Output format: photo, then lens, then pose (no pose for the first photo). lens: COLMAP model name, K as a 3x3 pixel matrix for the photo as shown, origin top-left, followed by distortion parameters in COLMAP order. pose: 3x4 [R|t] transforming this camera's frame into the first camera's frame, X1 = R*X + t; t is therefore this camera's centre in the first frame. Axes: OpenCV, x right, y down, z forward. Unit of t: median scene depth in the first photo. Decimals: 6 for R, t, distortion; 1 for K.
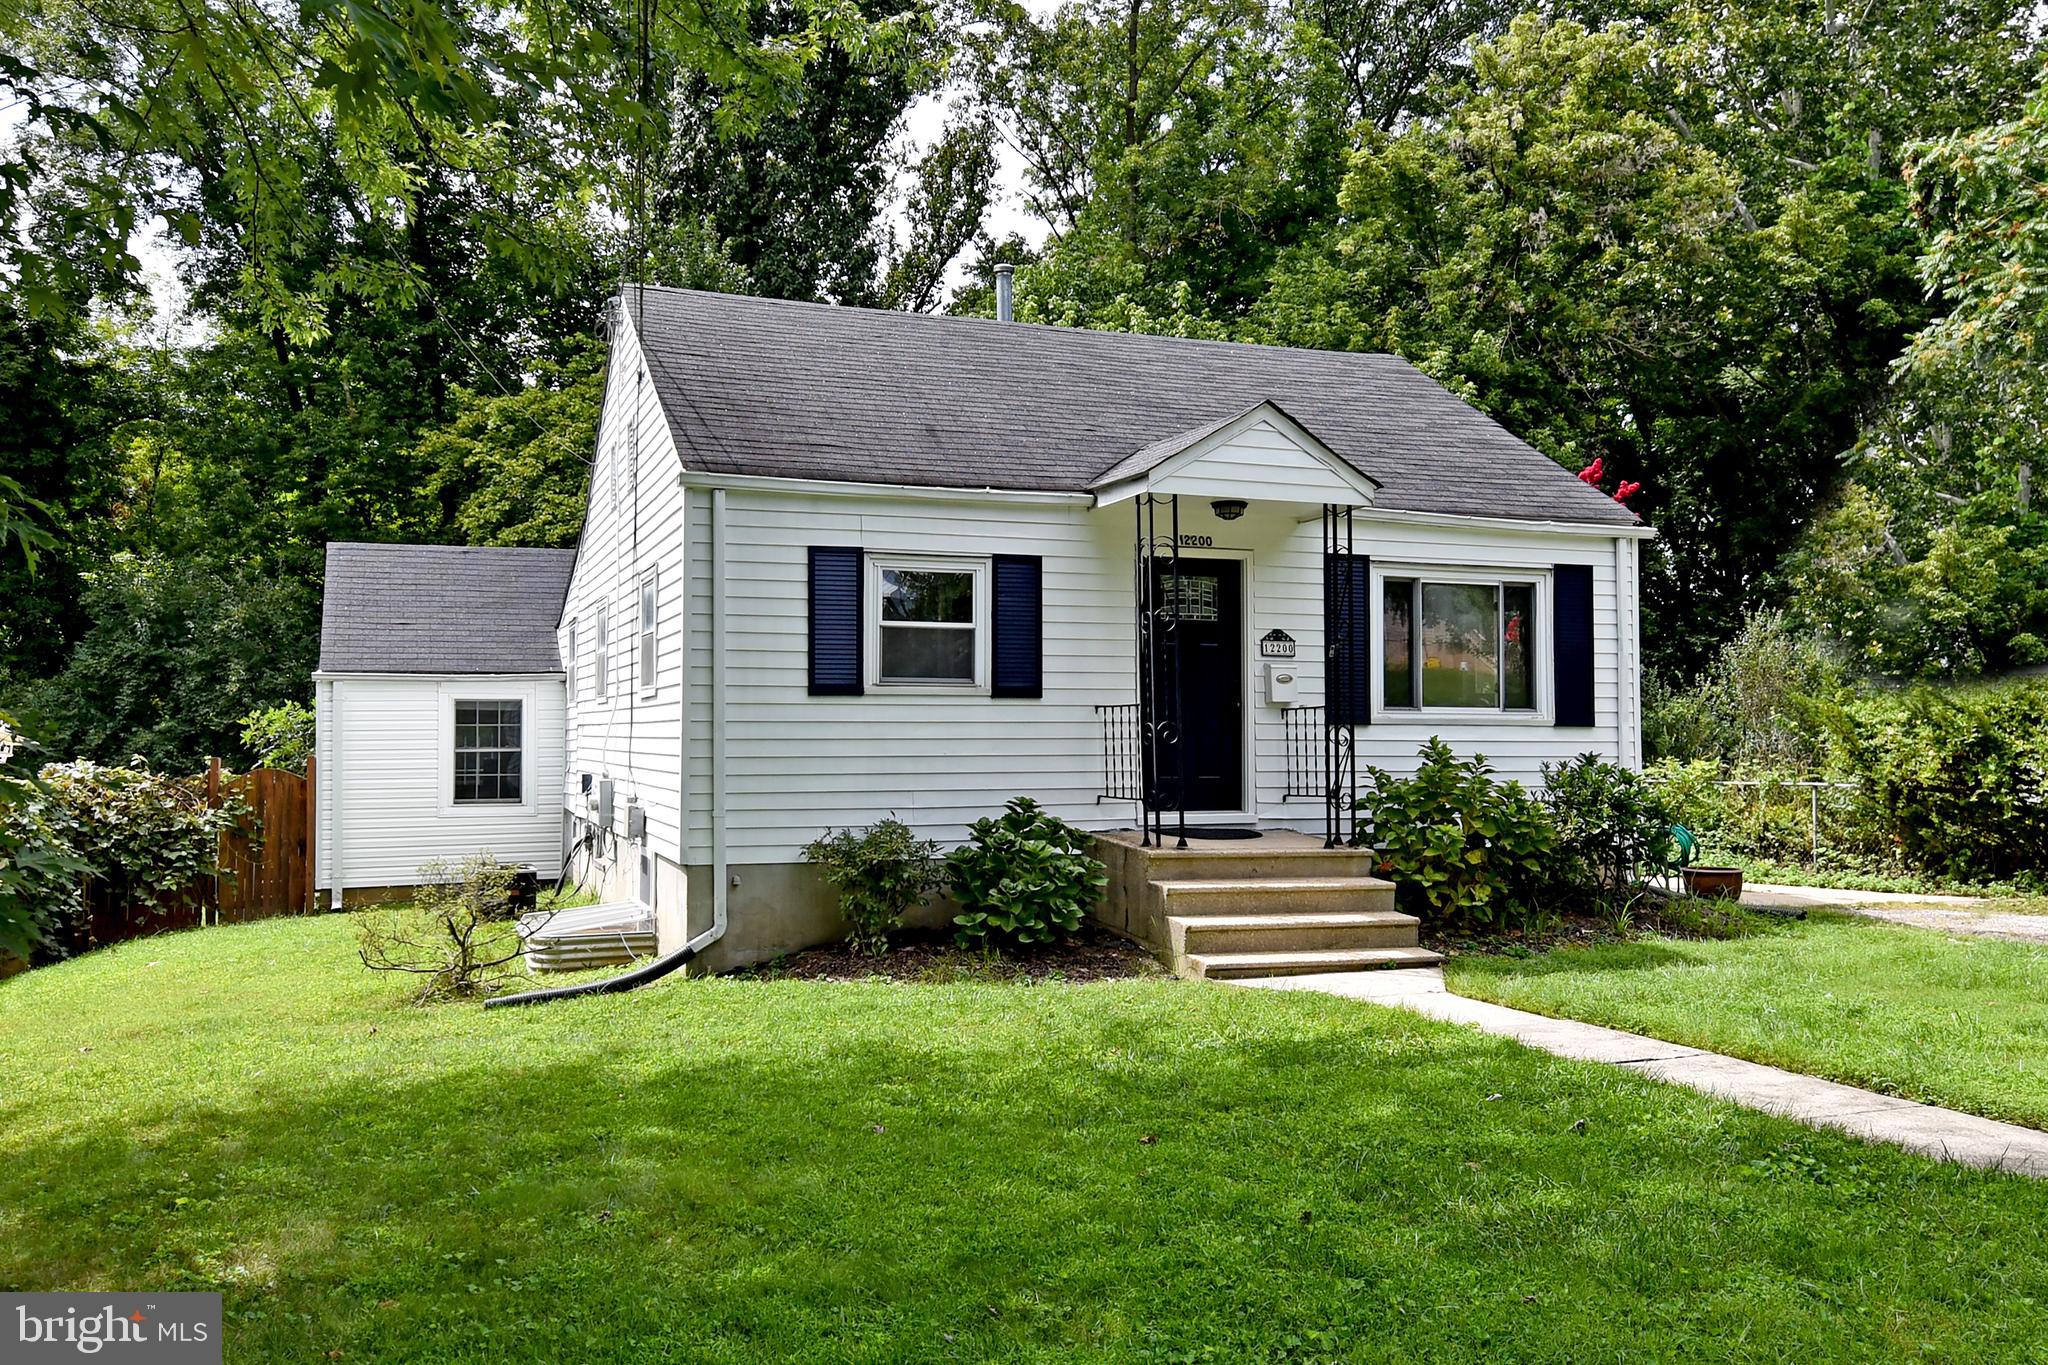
lens RADIAL K [[1496.1, 0, 1023.3], [0, 1496.1, 697.7], [0, 0, 1]] dist [0.014618, 0.010681]
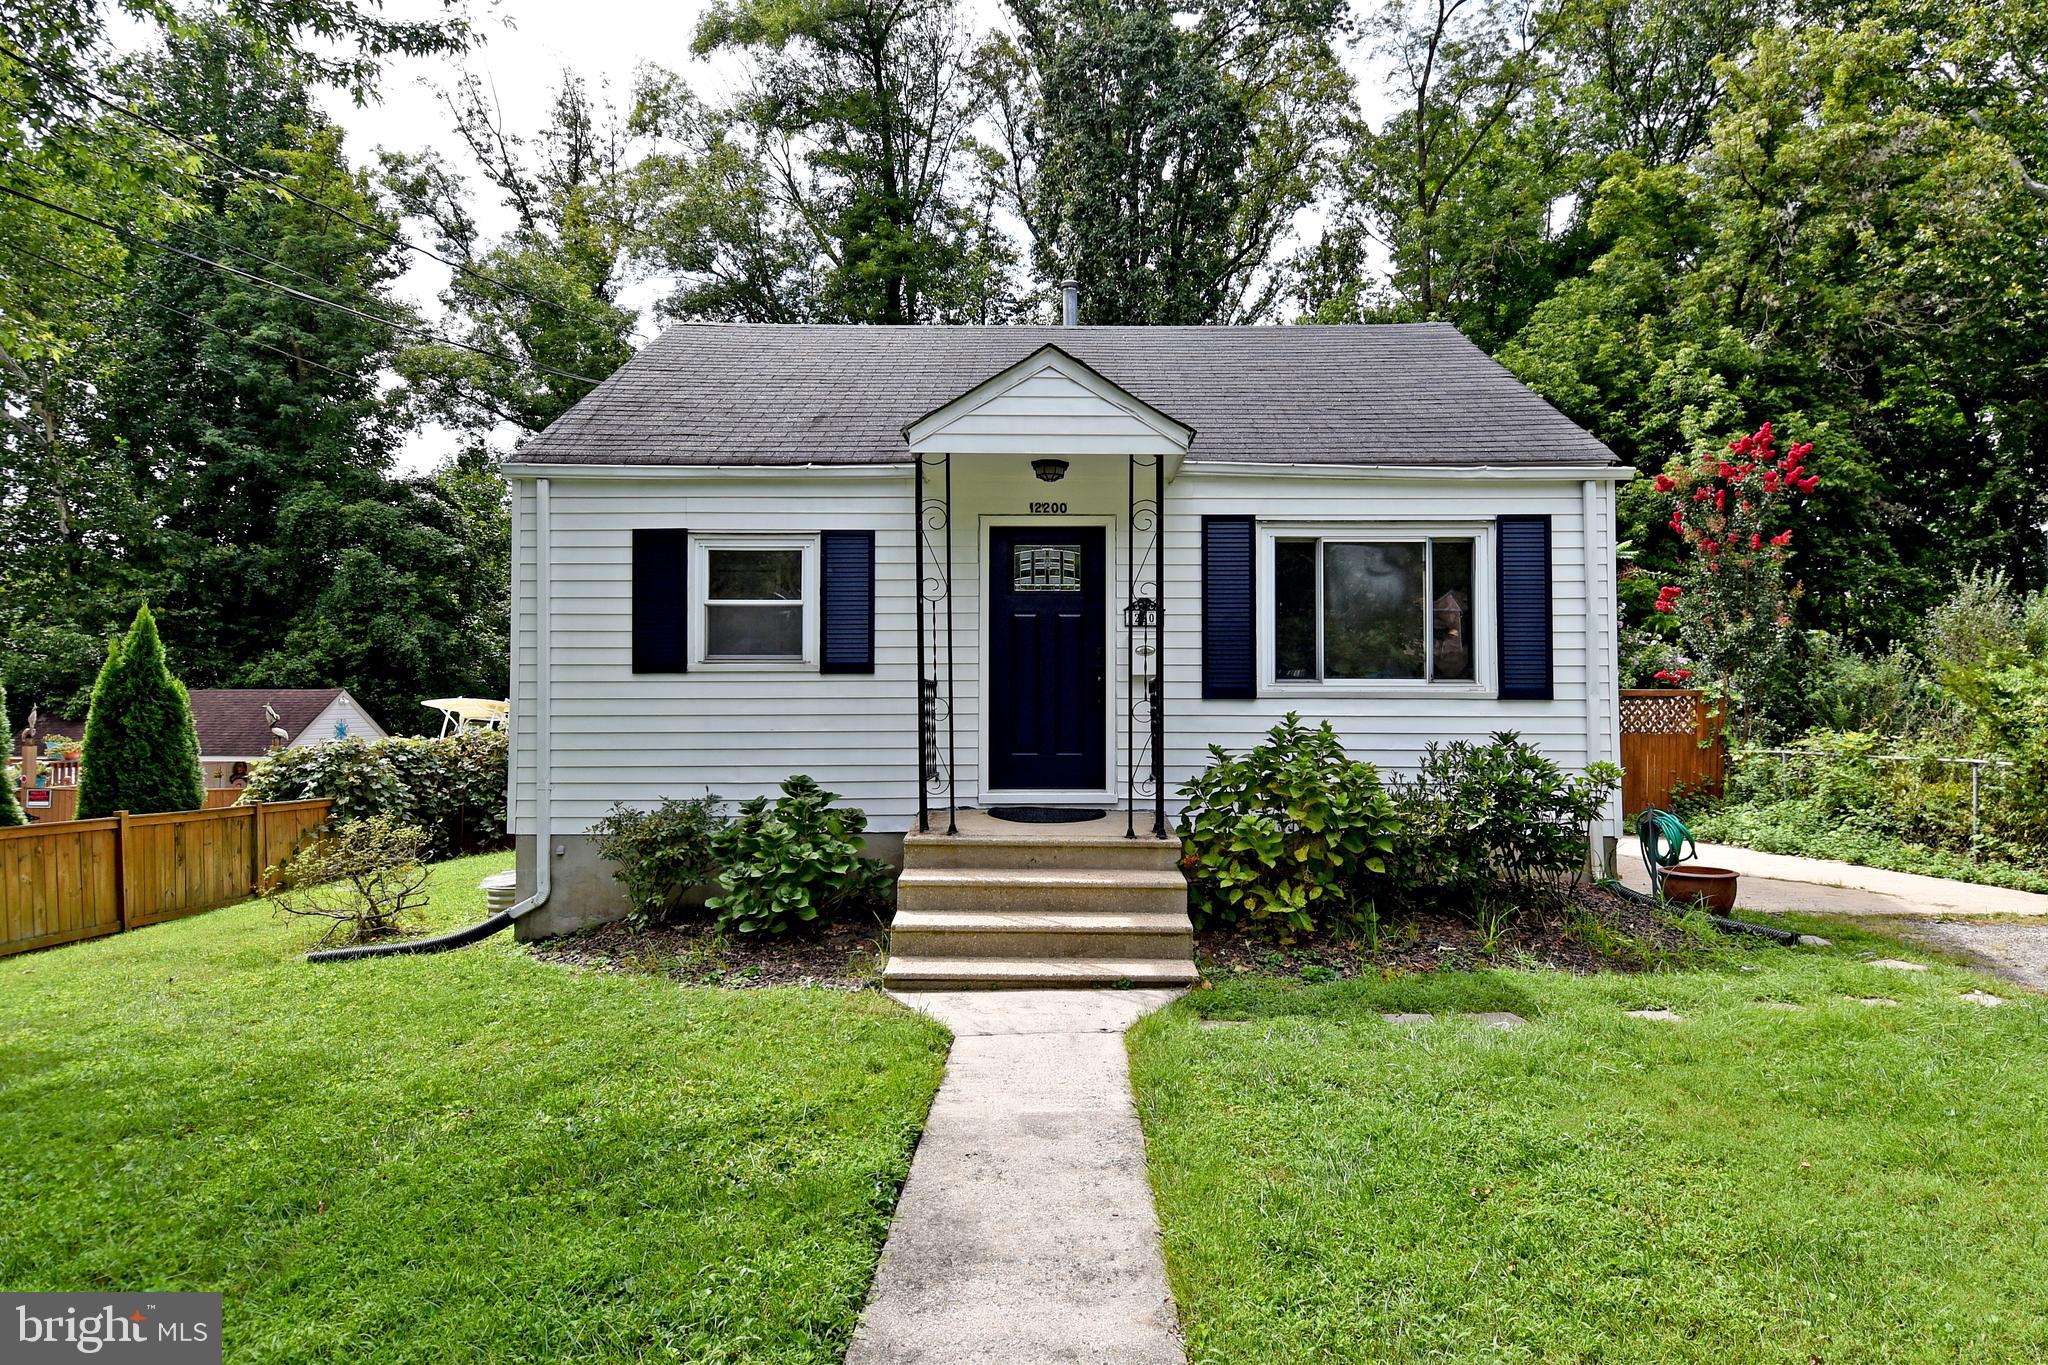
lens RADIAL K [[1118.7, 0, 1014.2], [0, 1118.7, 675.8], [0, 0, 1]] dist [0.013534, -0.014947]
pose [[0.947455, -0.009475, -0.319748, 0.316844], [0.010196, 0.999948, 0.000579, 0.002269], [0.319726, -0.003809, 0.947502, 0.307613]]
